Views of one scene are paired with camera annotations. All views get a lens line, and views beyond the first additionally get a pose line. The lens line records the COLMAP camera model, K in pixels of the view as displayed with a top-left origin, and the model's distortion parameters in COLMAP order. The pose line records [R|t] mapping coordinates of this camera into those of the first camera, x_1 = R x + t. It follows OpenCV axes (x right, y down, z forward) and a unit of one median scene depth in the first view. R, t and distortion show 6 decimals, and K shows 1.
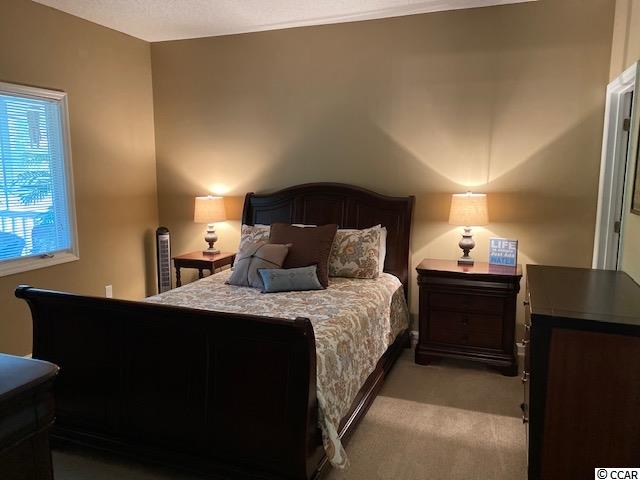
lens RADIAL K [[486.0, 0, 320.0], [0, 486.0, 240.0], [0, 0, 1]] dist [0.012767, -0.006032]
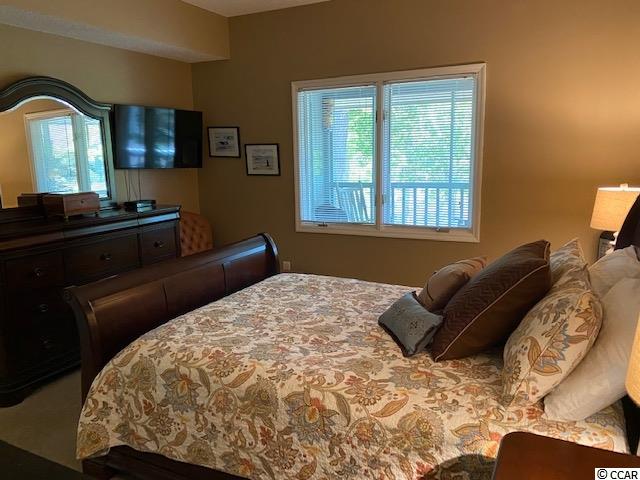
lens RADIAL K [[486.0, 0, 320.0], [0, 486.0, 240.0], [0, 0, 1]] dist [0.012767, -0.006032]
pose [[-0.098791, 0.182790, -0.978176, 0.491377], [-0.126074, 0.972764, 0.194512, -0.115895], [0.987090, 0.142538, -0.073056, 0.816421]]
